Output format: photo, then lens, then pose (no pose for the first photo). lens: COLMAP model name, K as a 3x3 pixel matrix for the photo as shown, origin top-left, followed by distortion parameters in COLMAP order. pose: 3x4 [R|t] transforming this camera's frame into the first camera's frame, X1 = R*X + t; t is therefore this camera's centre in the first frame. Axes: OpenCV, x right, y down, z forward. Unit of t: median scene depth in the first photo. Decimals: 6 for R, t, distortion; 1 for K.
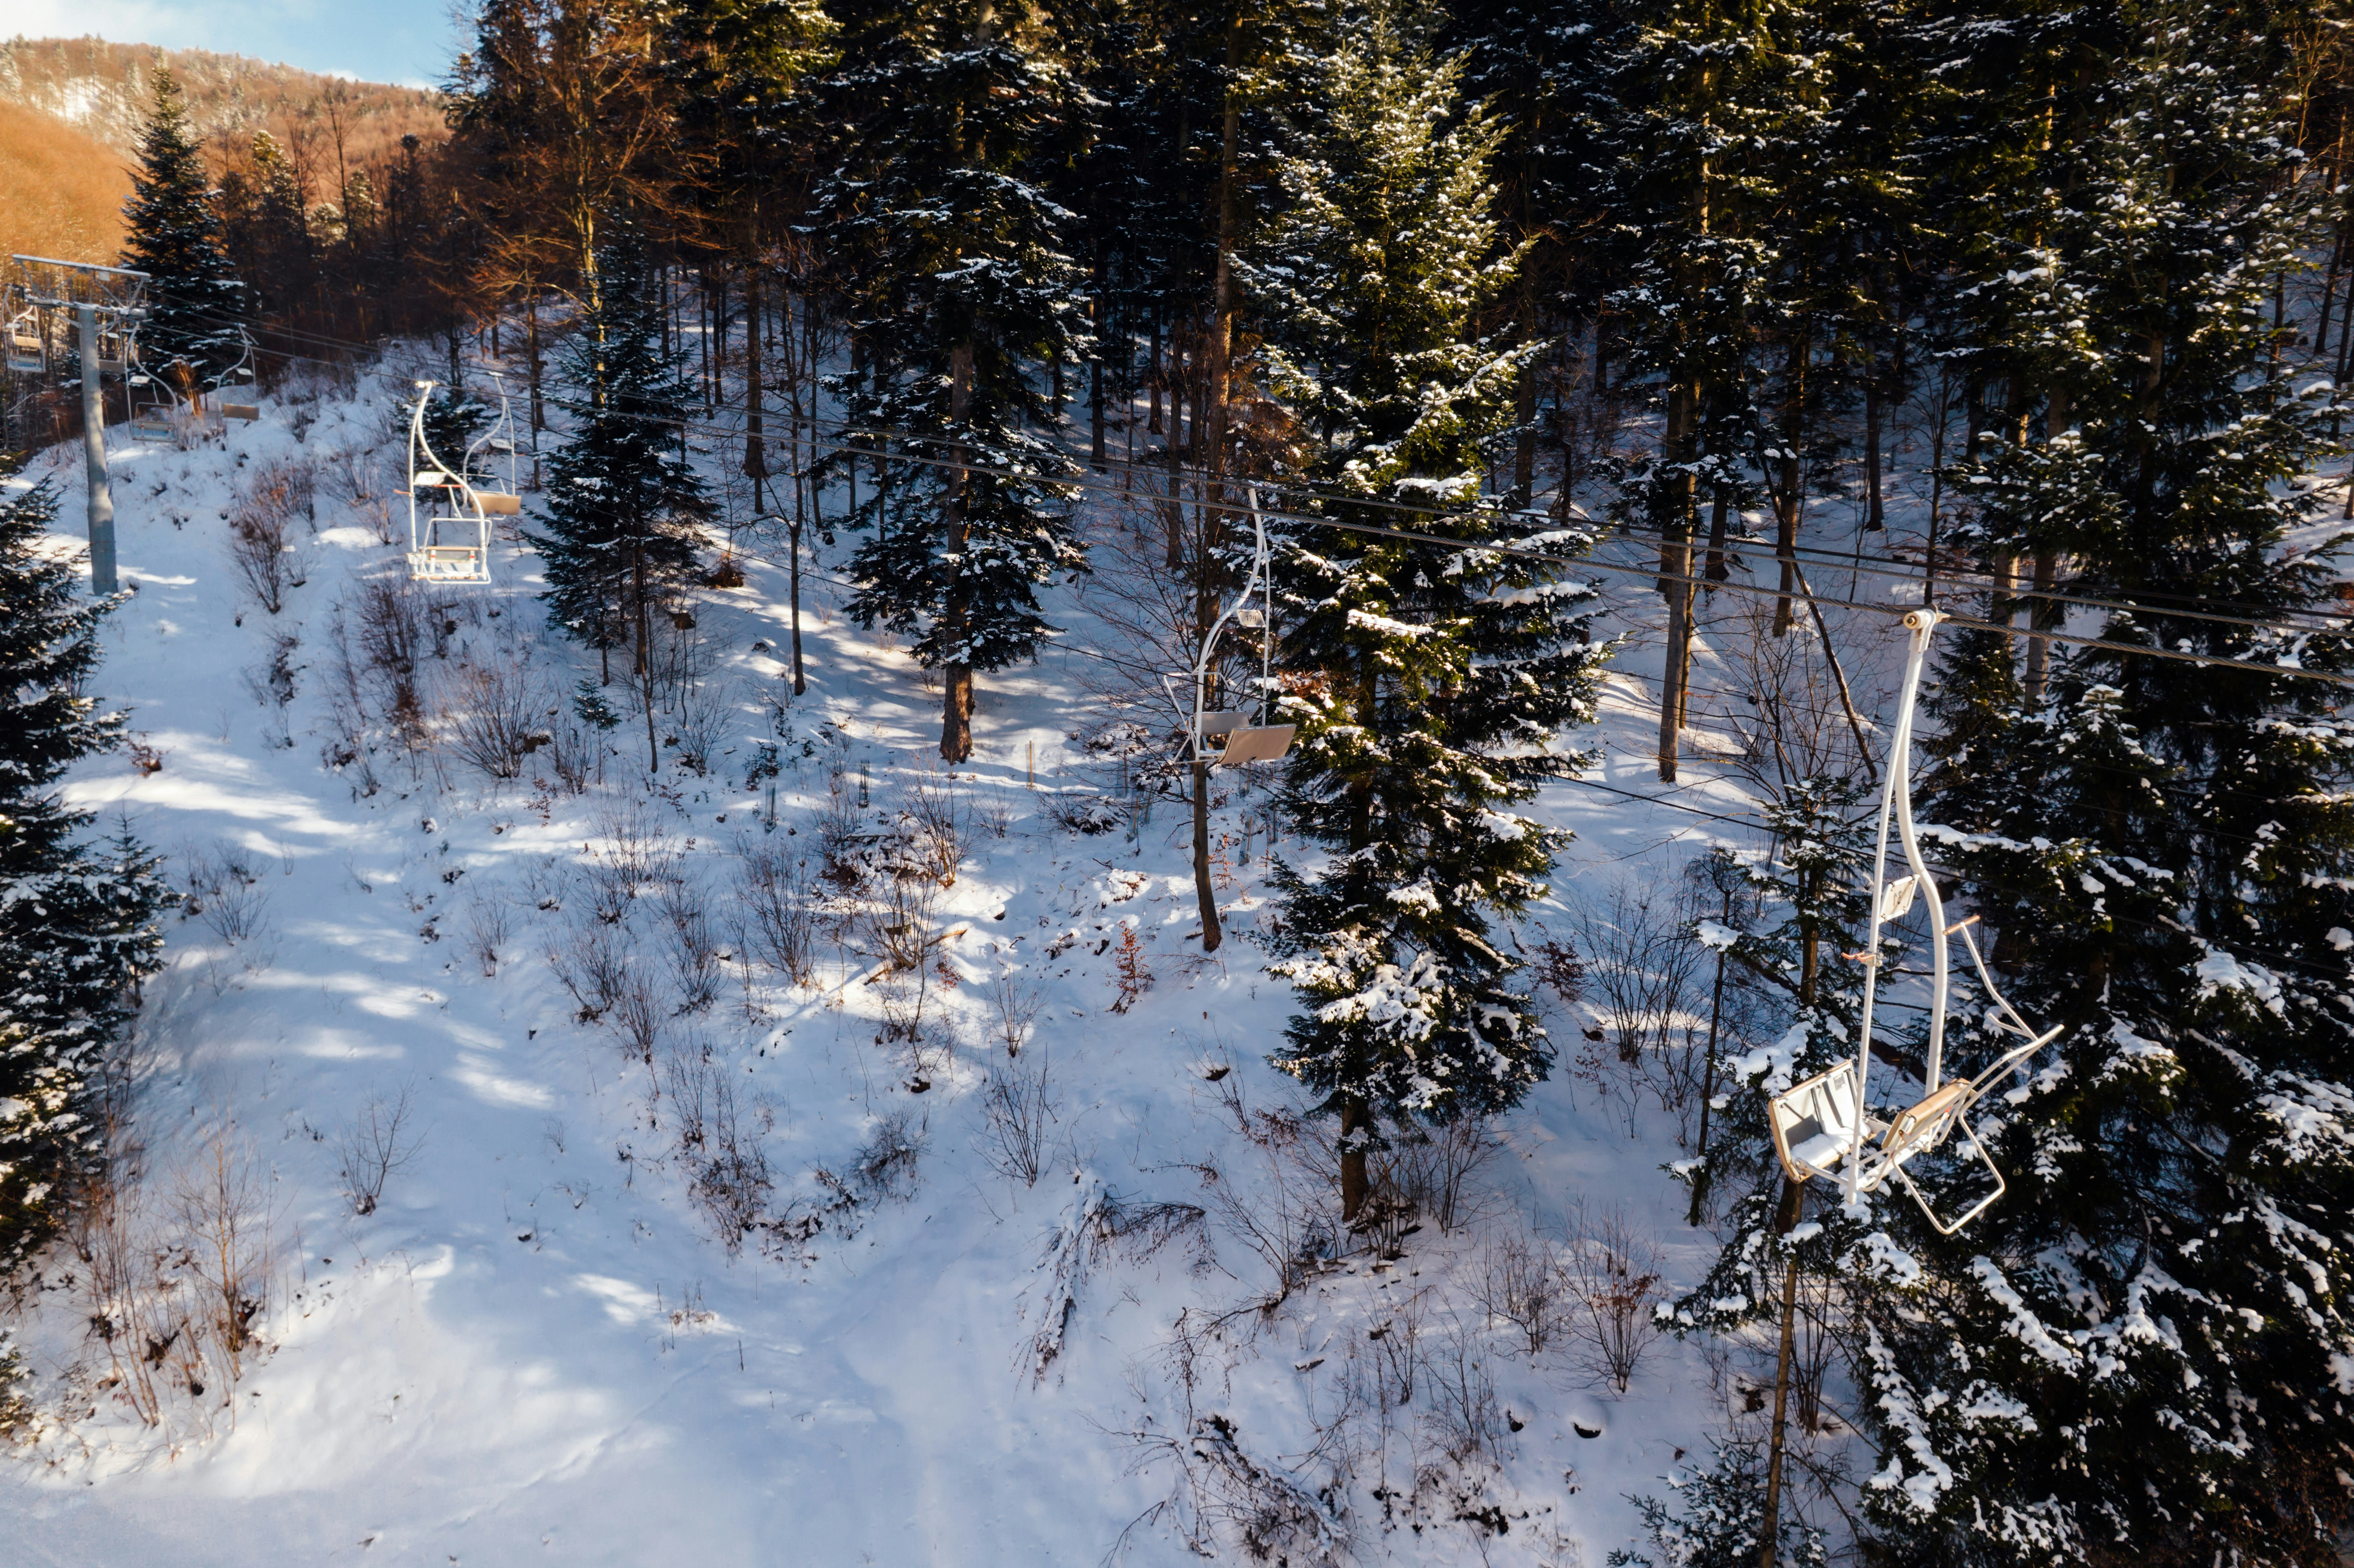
lens RADIAL K [[1505.9, 0, 1177.0], [0, 1505.9, 784.0], [0, 0, 1]] dist [-0.070877, 0.063443]
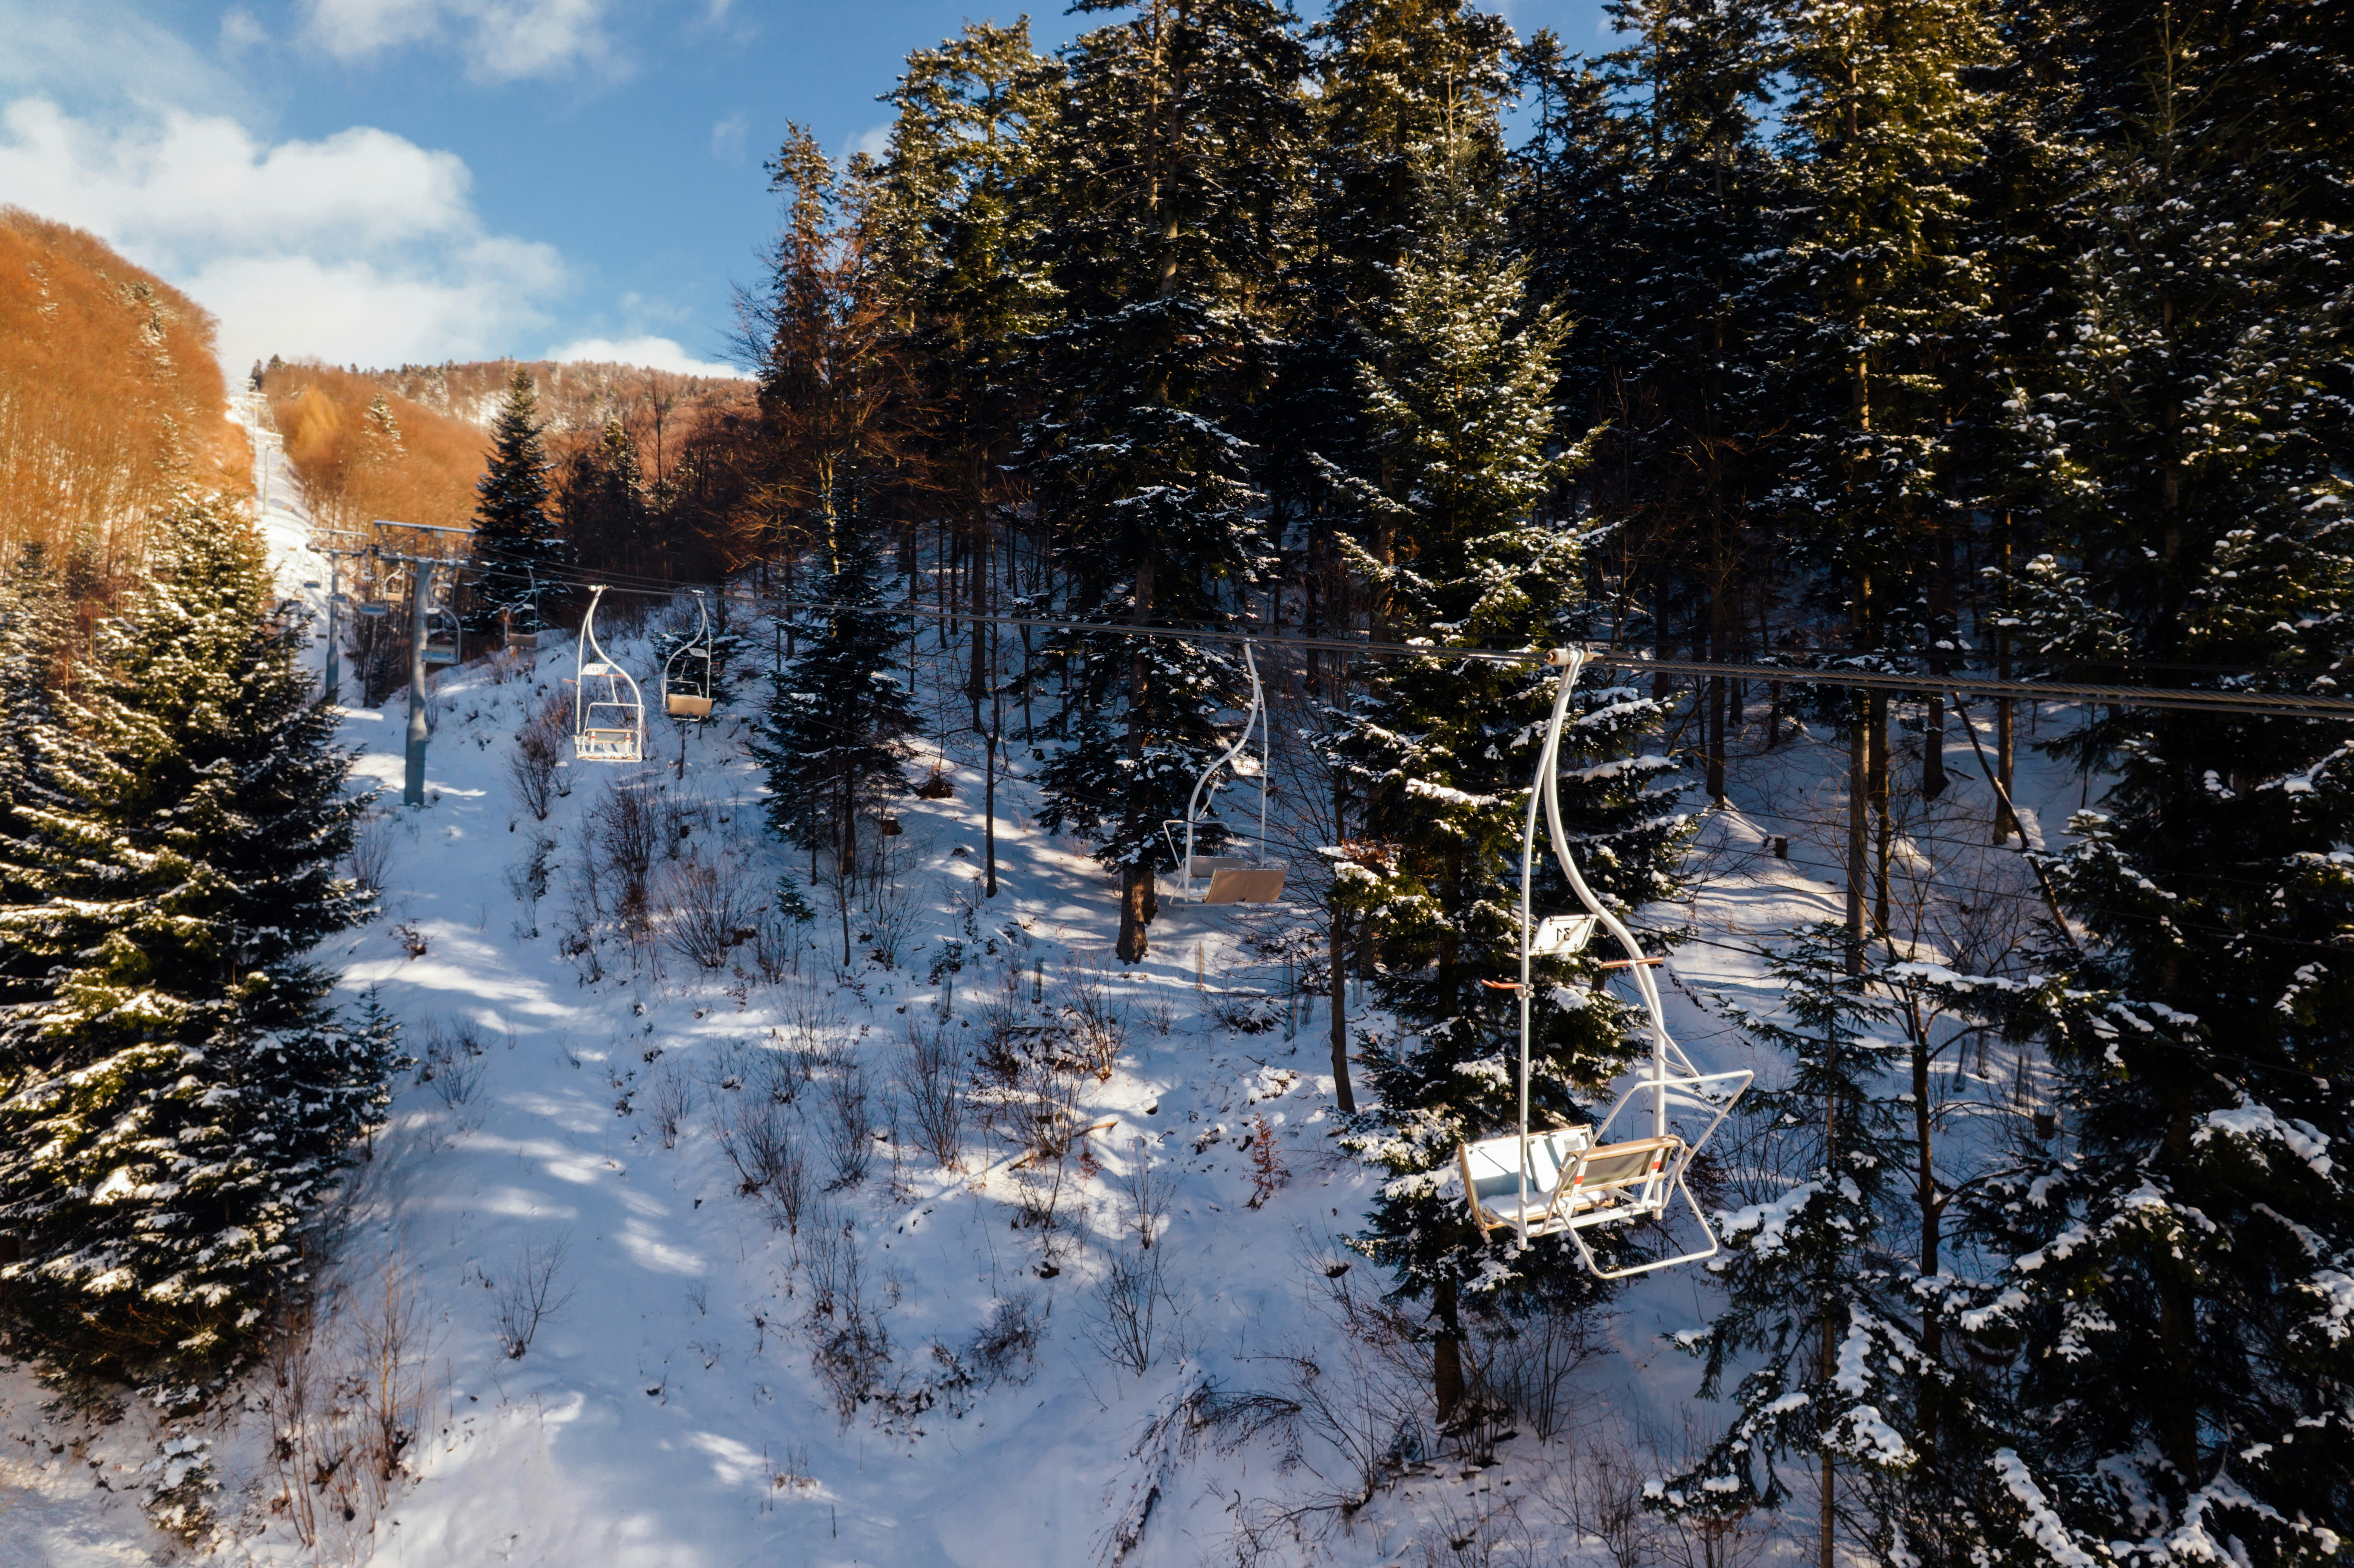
lens RADIAL K [[1505.9, 0, 1177.0], [0, 1505.9, 784.0], [0, 0, 1]] dist [-0.070877, 0.063443]
pose [[0.983965, -0.004423, -0.178306, 0.113843], [-0.023634, 0.987644, -0.154921, 0.039037], [0.176788, 0.156651, 0.971703, -0.012501]]
